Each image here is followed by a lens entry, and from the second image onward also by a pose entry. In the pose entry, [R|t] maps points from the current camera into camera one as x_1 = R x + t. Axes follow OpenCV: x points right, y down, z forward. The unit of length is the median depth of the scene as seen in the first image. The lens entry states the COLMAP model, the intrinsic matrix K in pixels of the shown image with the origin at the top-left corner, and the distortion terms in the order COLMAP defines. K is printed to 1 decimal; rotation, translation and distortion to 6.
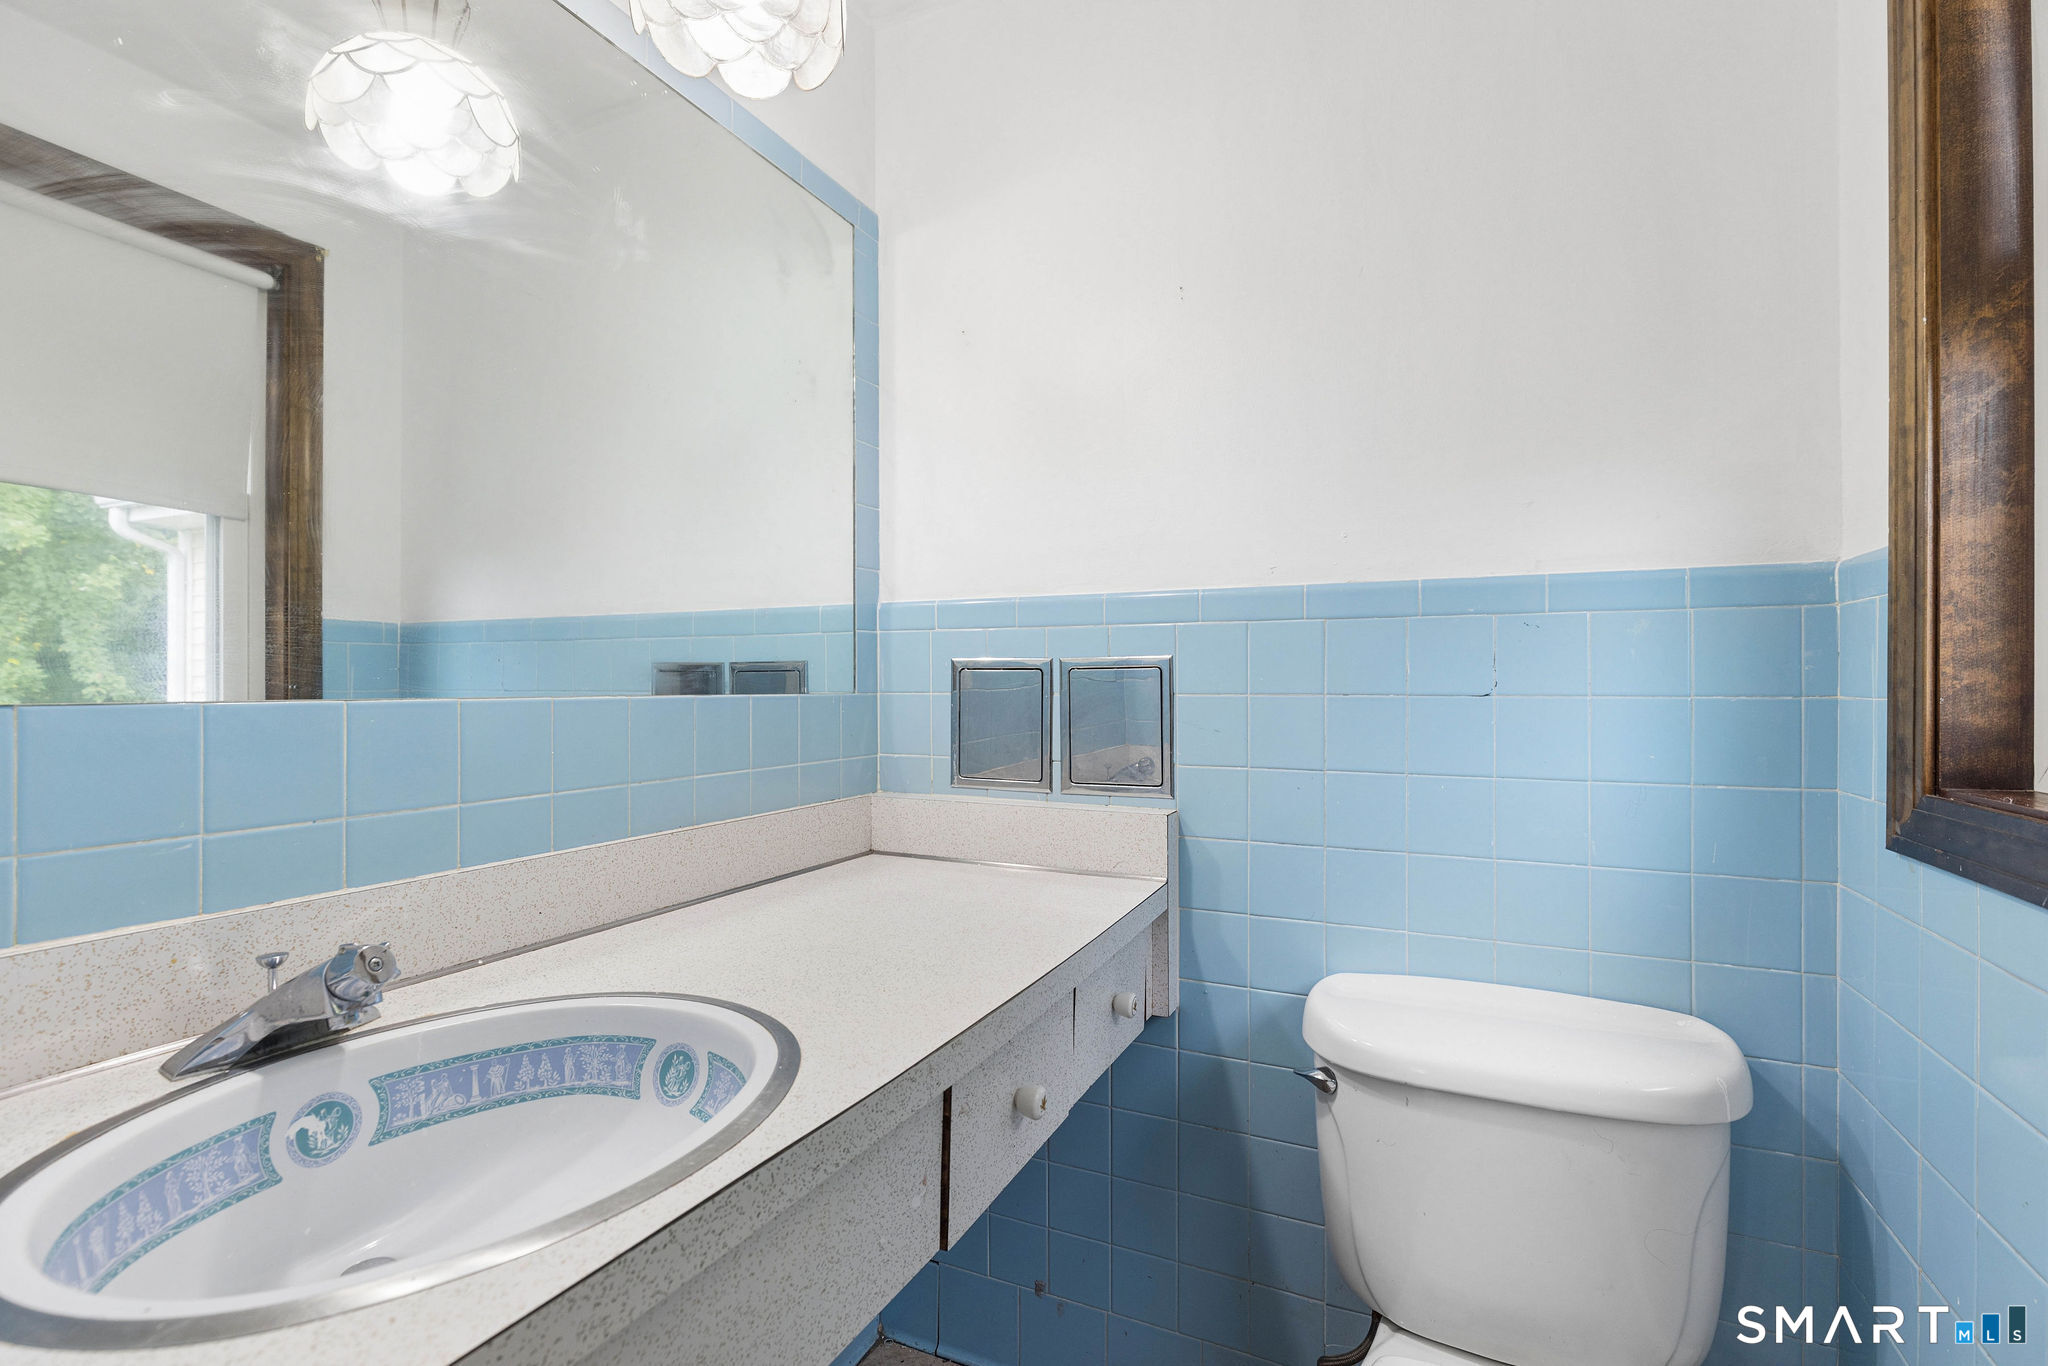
lens RADIAL K [[919.5, 0, 1037.9], [0, 919.5, 681.2], [0, 0, 1]] dist [0.005044, -0.001257]
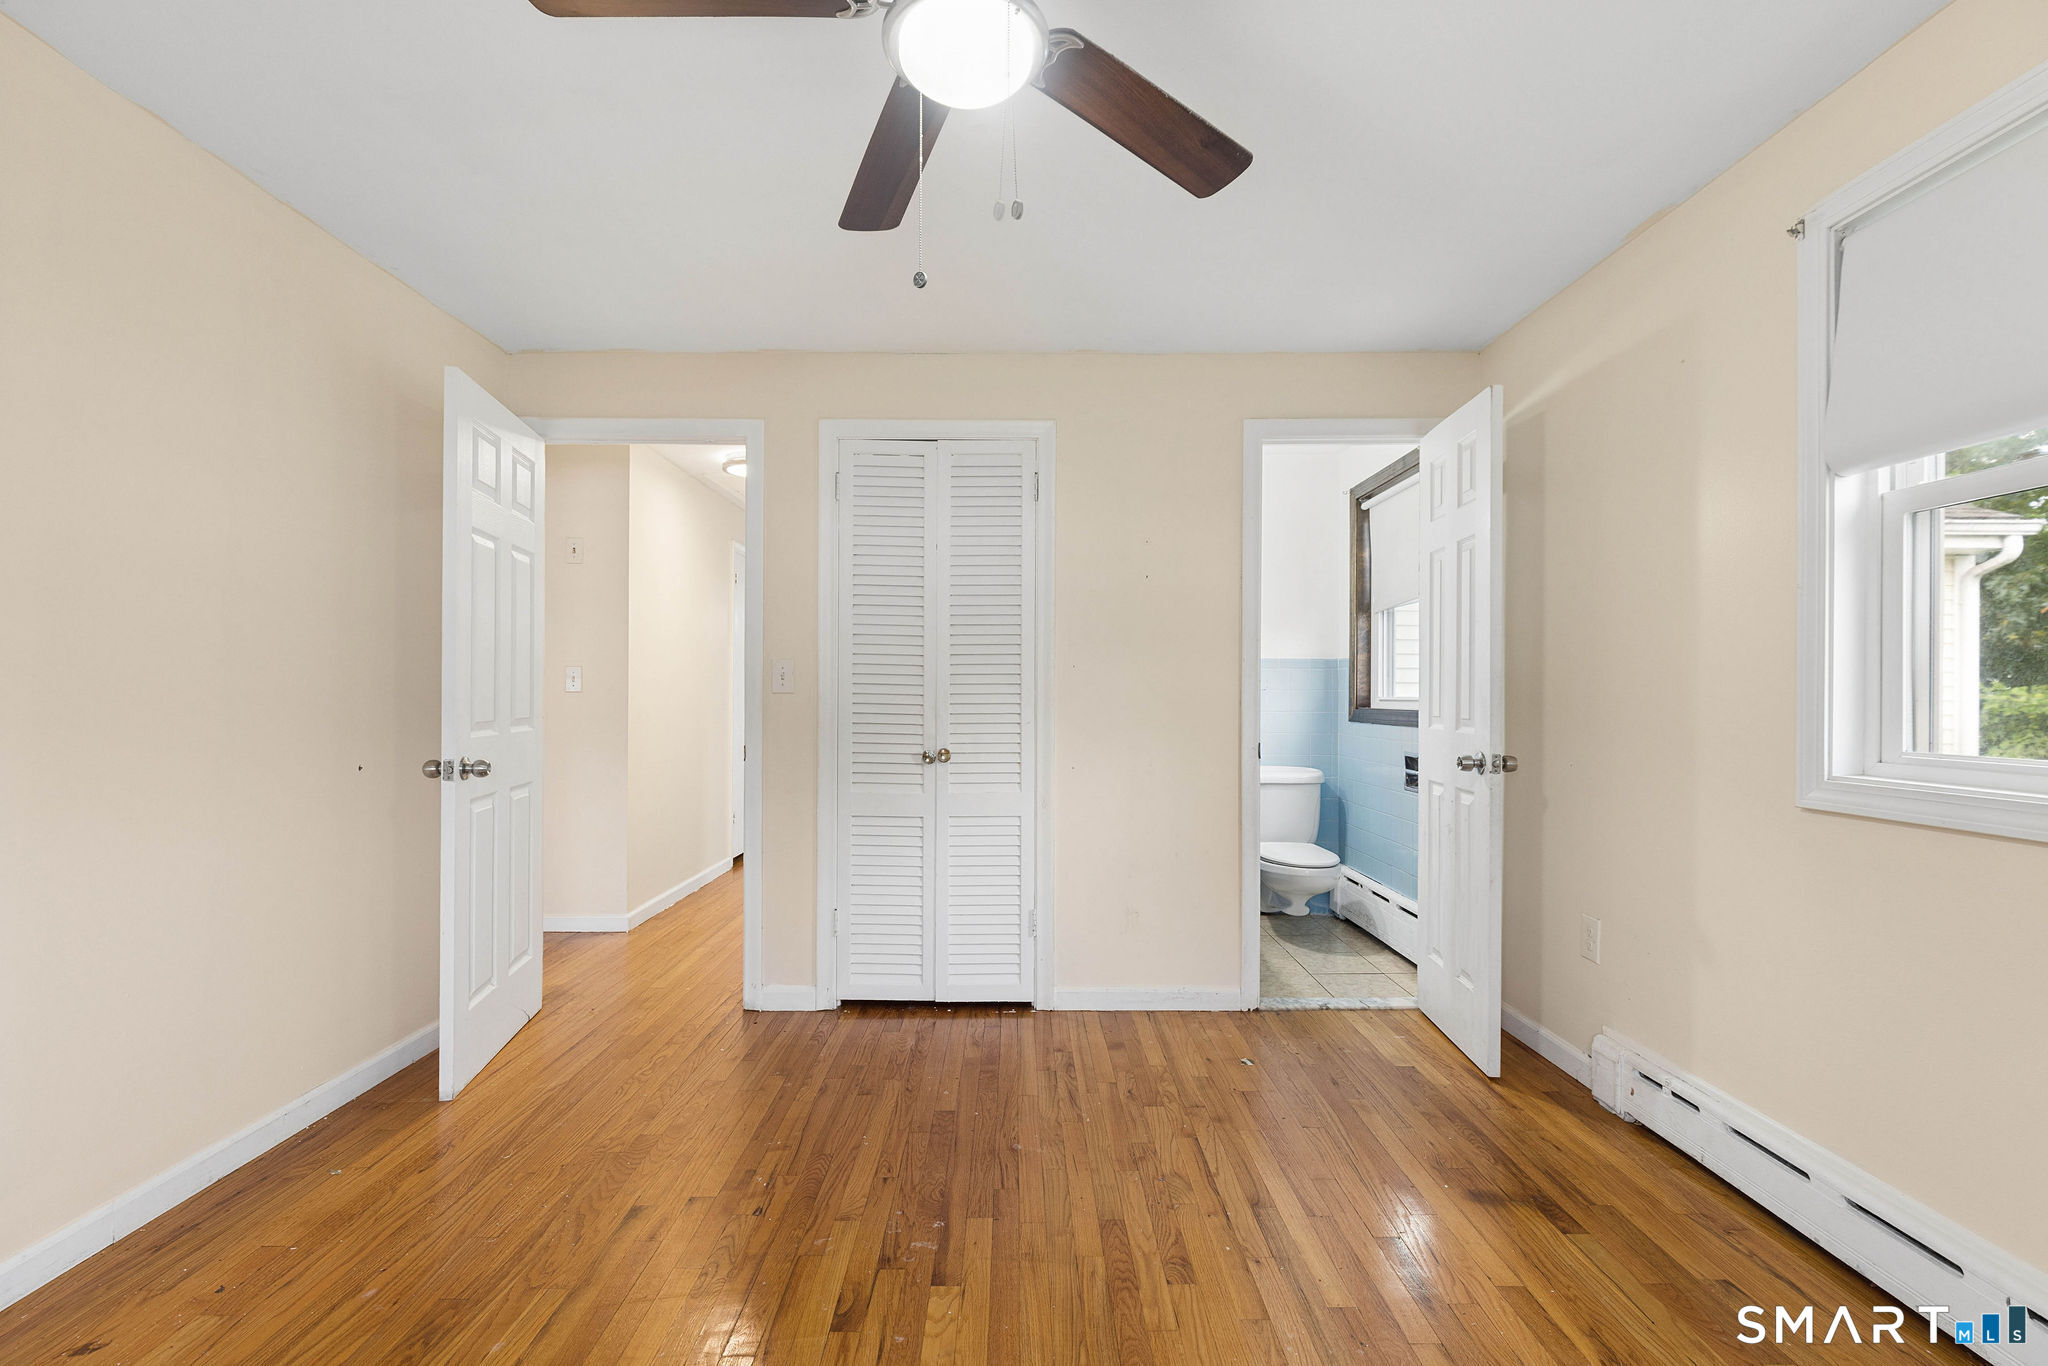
lens RADIAL K [[919.5, 0, 1016.3], [0, 919.5, 689.9], [0, 0, 1]] dist [0.005044, -0.001257]
pose [[0.912439, 0.006546, 0.409161, -2.657718], [-0.008417, 0.999961, 0.002772, 0.018905], [-0.409127, -0.005973, 0.912458, -2.704122]]
